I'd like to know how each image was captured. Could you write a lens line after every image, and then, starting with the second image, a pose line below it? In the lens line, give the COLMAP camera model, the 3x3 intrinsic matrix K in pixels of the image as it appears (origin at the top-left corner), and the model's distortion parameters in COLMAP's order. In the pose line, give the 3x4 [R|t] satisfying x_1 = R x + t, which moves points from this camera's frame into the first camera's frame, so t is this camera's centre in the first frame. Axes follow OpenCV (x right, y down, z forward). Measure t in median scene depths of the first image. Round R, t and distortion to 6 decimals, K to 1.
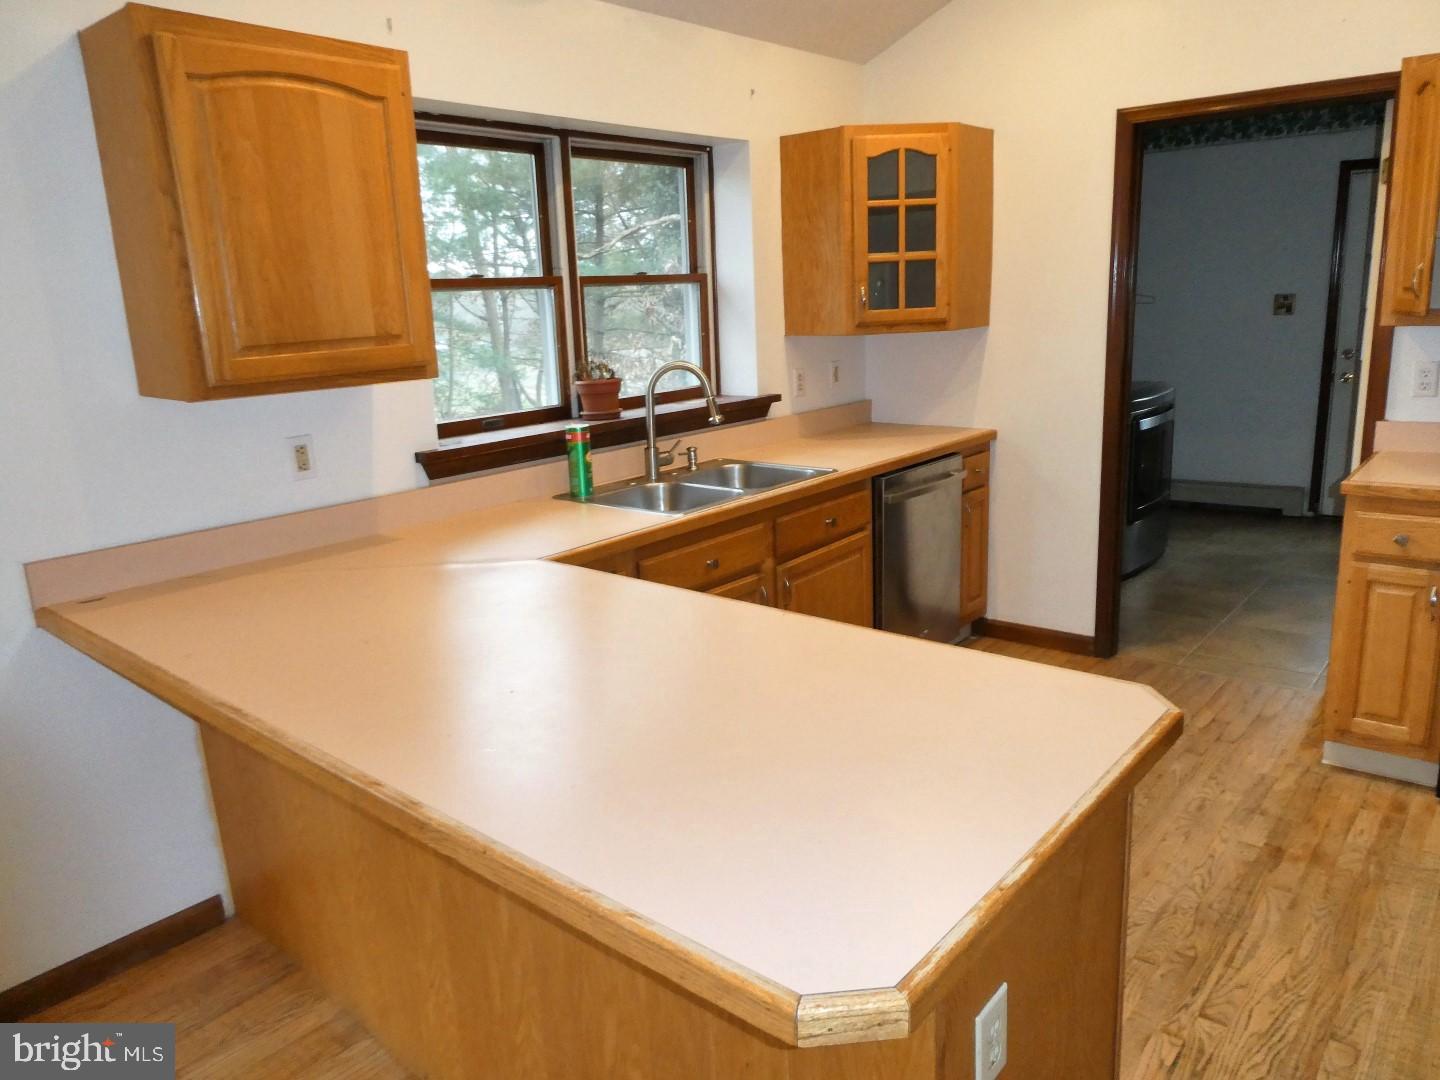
lens RADIAL K [[1021.4, 0, 753.8], [0, 1021.4, 531.4], [0, 0, 1]] dist [0.037598, -0.026540]
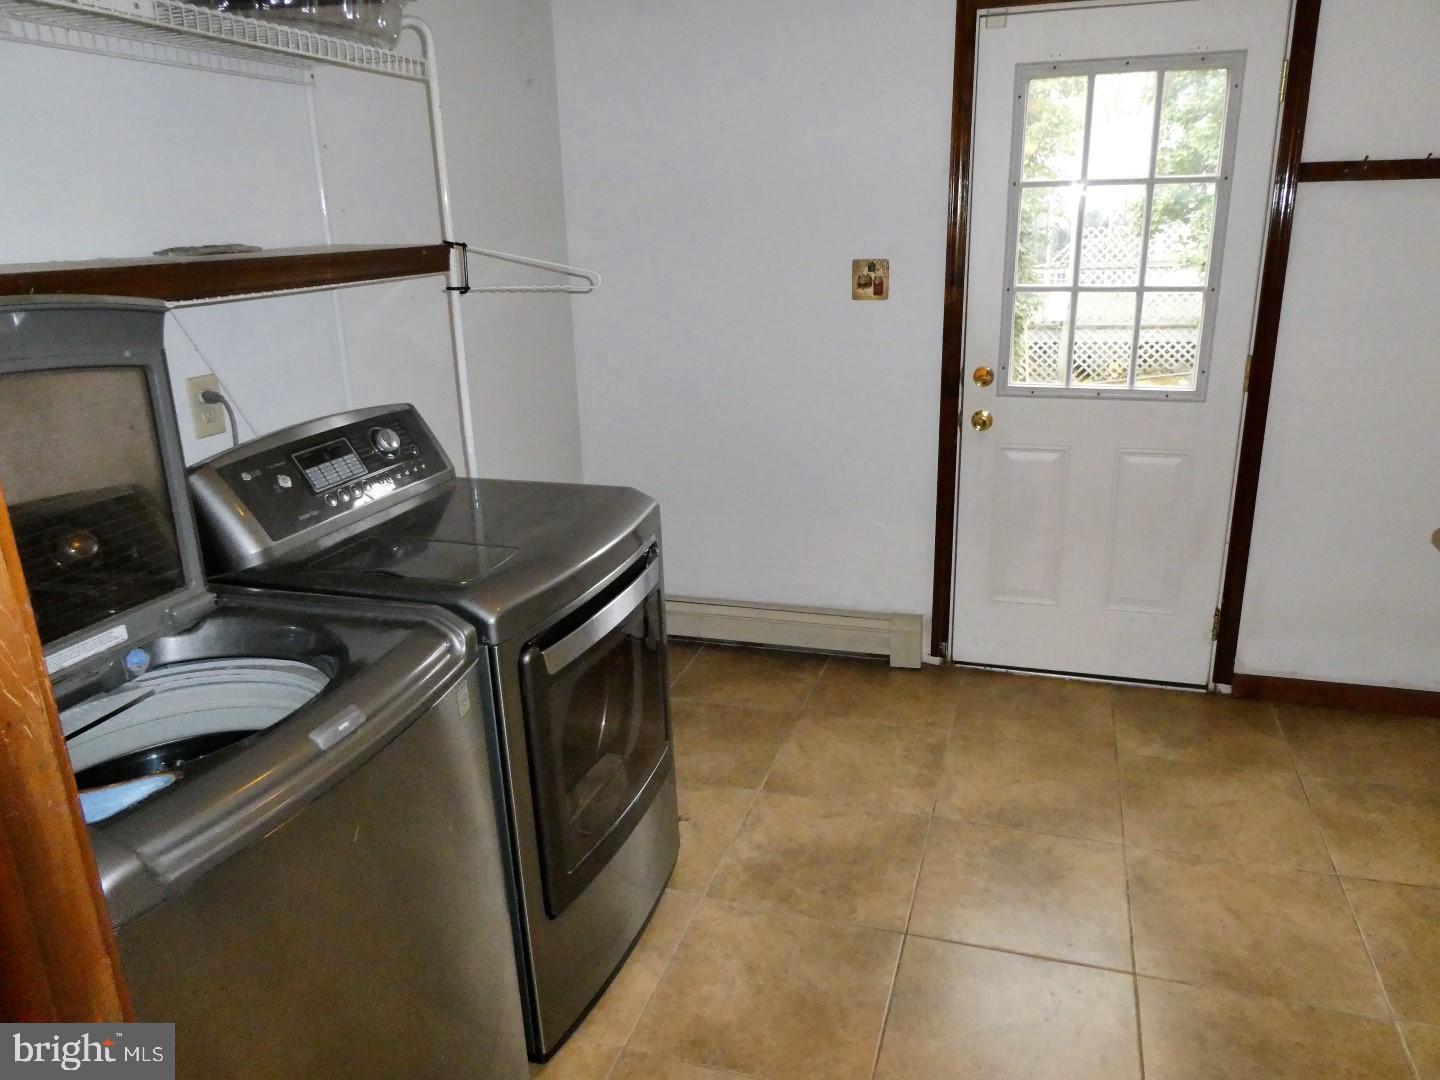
lens RADIAL K [[1023.9, 0, 720.0], [0, 1023.9, 540.0], [0, 0, 1]] dist [-0.012038, 0.013775]
pose [[0.936512, -0.097062, 0.336934, 0.472867], [0.074428, 0.994054, 0.079486, -0.250578], [-0.342646, -0.049362, 0.938167, 0.985115]]
